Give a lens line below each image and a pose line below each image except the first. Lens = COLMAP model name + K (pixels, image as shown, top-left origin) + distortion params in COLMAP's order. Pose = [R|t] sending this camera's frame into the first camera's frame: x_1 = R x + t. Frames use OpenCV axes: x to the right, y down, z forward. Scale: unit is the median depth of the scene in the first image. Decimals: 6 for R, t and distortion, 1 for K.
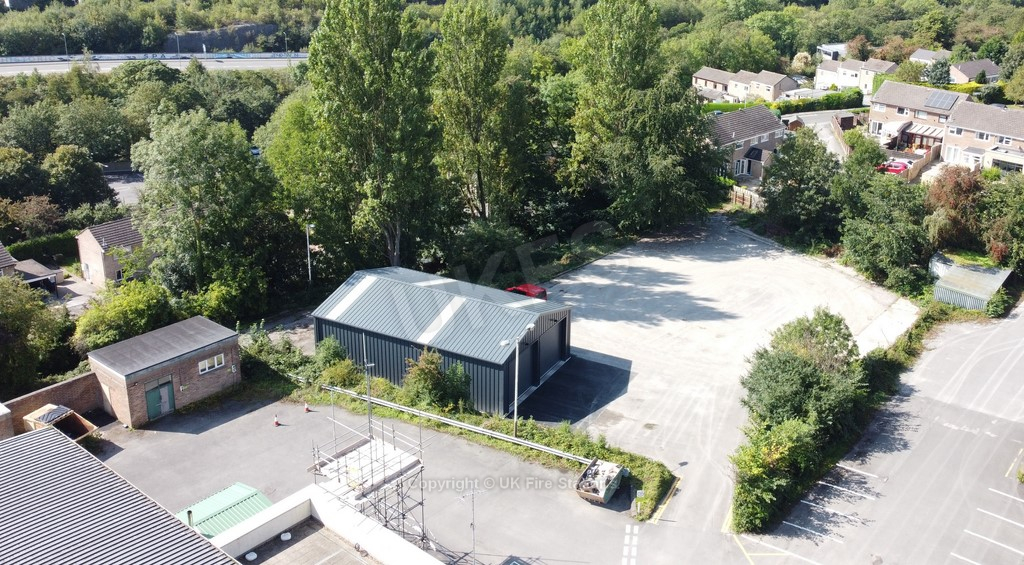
lens RADIAL K [[992.9, 0, 603.1], [0, 992.9, 208.9], [0, 0, 1]] dist [0.006976, 0.000000]
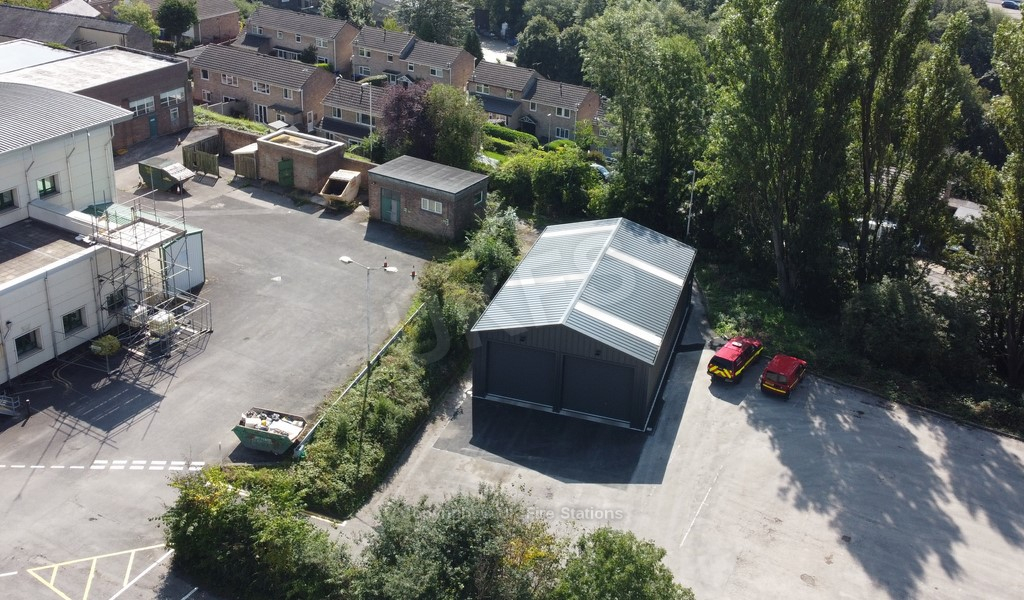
lens RADIAL K [[1074.0, 0, 500.1], [0, 1074.0, 201.6], [0, 0, 1]] dist [0.004156, 0.000000]
pose [[0.122084, 0.343596, -0.931148, 0.578231], [-0.346896, 0.893770, 0.284321, -0.171053], [0.929924, 0.288301, 0.228308, 0.631491]]
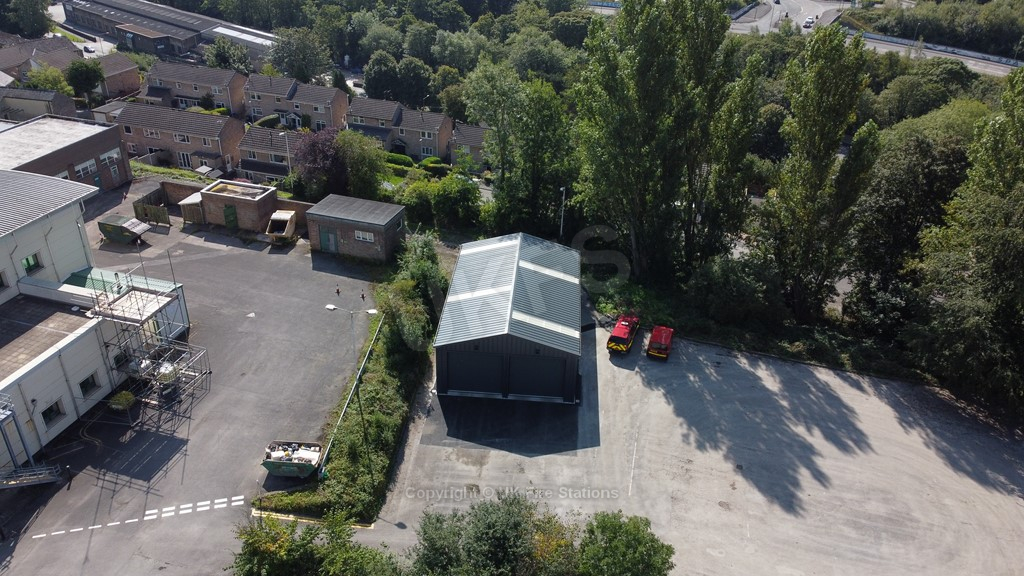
lens RADIAL K [[771.8, 0, 503.9], [0, 771.8, 289.8], [0, 0, 1]] dist [0.002610, -0.002468]
pose [[0.349388, 0.448991, -0.822396, 0.464169], [-0.315772, 0.882789, 0.347810, -0.167386], [0.882165, 0.138169, 0.450215, 0.555047]]
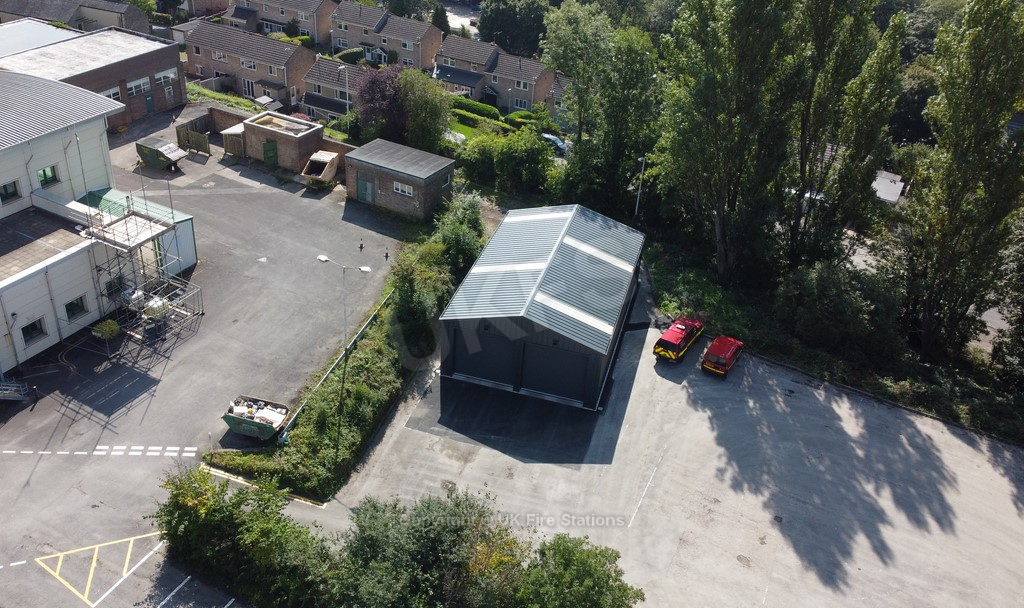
lens RADIAL K [[903.3, 0, 458.3], [0, 903.3, 271.2], [0, 0, 1]] dist [0.008496, -0.012498]
pose [[0.116085, 0.479148, -0.870024, 0.493621], [-0.350348, 0.839397, 0.415535, -0.191970], [0.929398, 0.256574, 0.265310, 0.631005]]
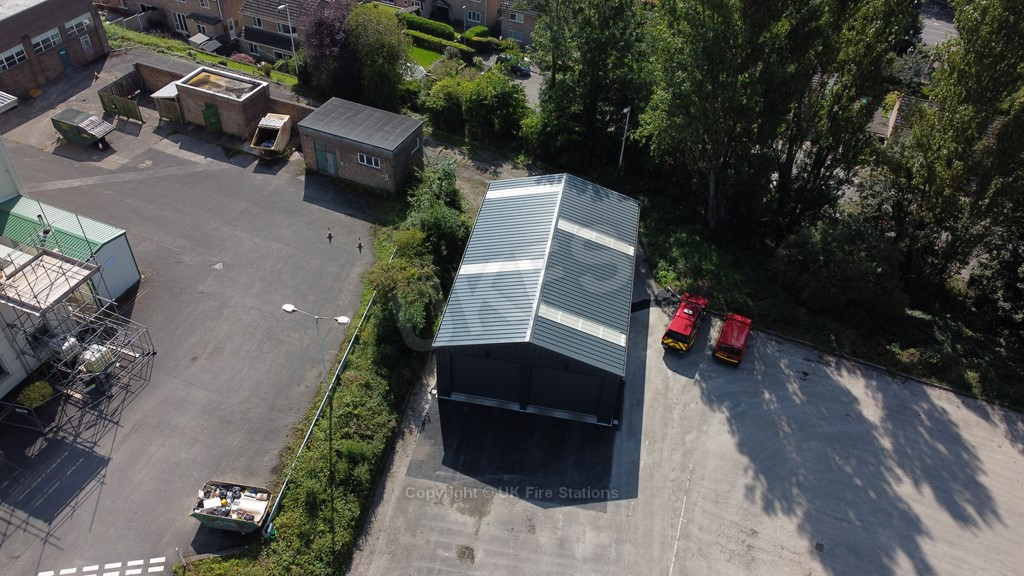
lens RADIAL K [[771.8, 0, 506.2], [0, 771.8, 287.4], [0, 0, 1]] dist [0.002610, -0.002468]
pose [[0.254607, 0.631185, -0.732653, 0.279900], [-0.341389, 0.767507, 0.542574, -0.197186], [0.904781, 0.111976, 0.410892, 0.637406]]
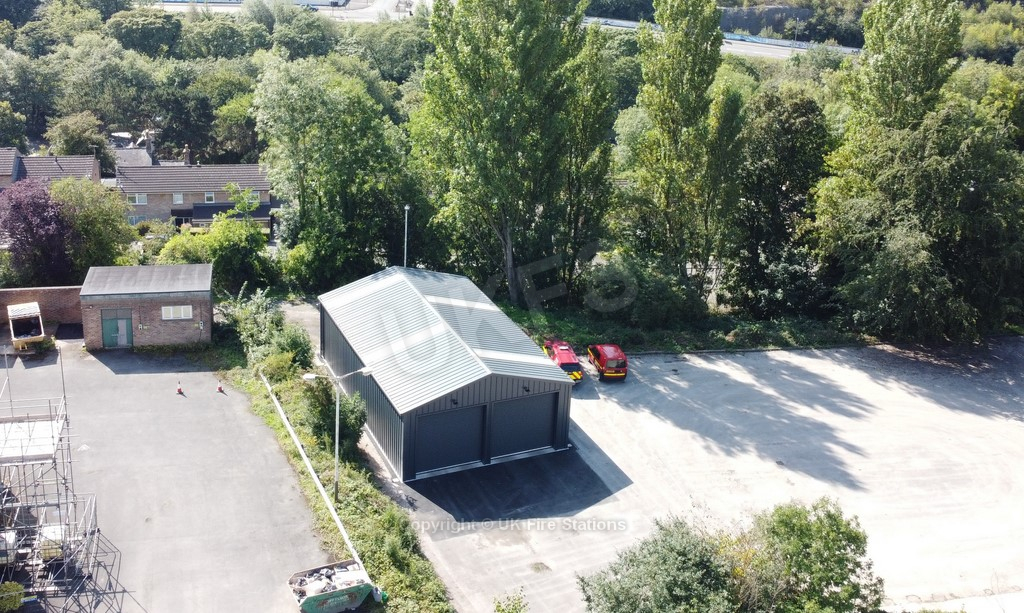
lens RADIAL K [[1152.9, 0, 475.0], [0, 1152.9, 190.1], [0, 0, 1]] dist [0.003171, 0.000000]
pose [[0.743212, 0.204820, -0.636933, 0.398931], [-0.225839, 0.972914, 0.049340, -0.062305], [0.629787, 0.107175, 0.769338, 0.248559]]
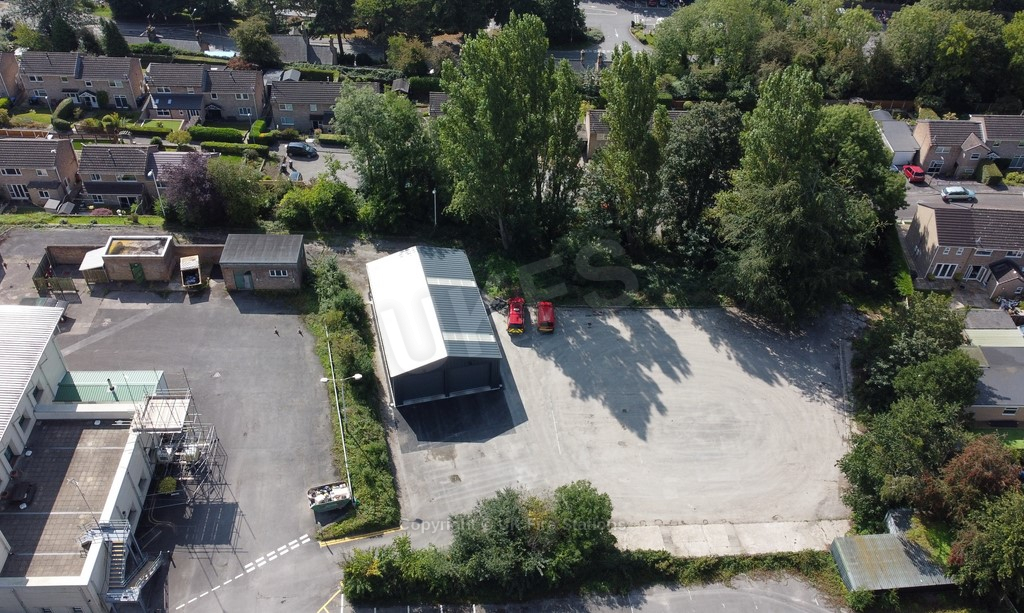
lens RADIAL K [[908.1, 0, 496.3], [0, 908.1, 272.0], [0, 0, 1]] dist [0.010910, -0.023903]
pose [[0.631316, 0.496888, -0.595435, 0.533914], [-0.252357, 0.857618, 0.448114, -0.454682], [0.733318, -0.132640, 0.666822, 0.236360]]
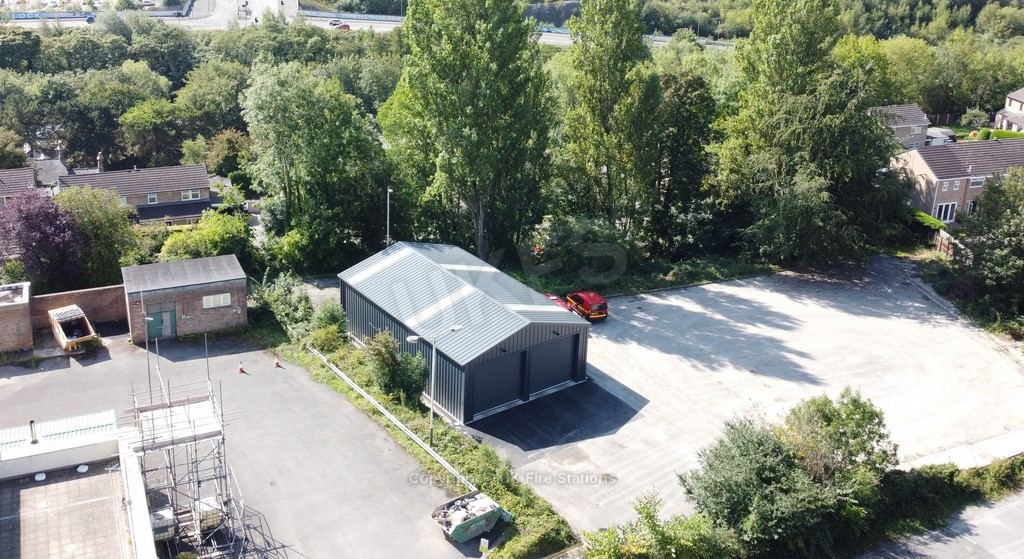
lens RADIAL K [[1032.6, 0, 497.3], [0, 1032.6, 182.4], [0, 0, 1]] dist [0.003822, 0.000000]
pose [[0.877139, 0.148748, -0.456620, 0.271562], [-0.158873, 0.987163, 0.016390, -0.025141], [0.453197, 0.058168, 0.889511, 0.127117]]
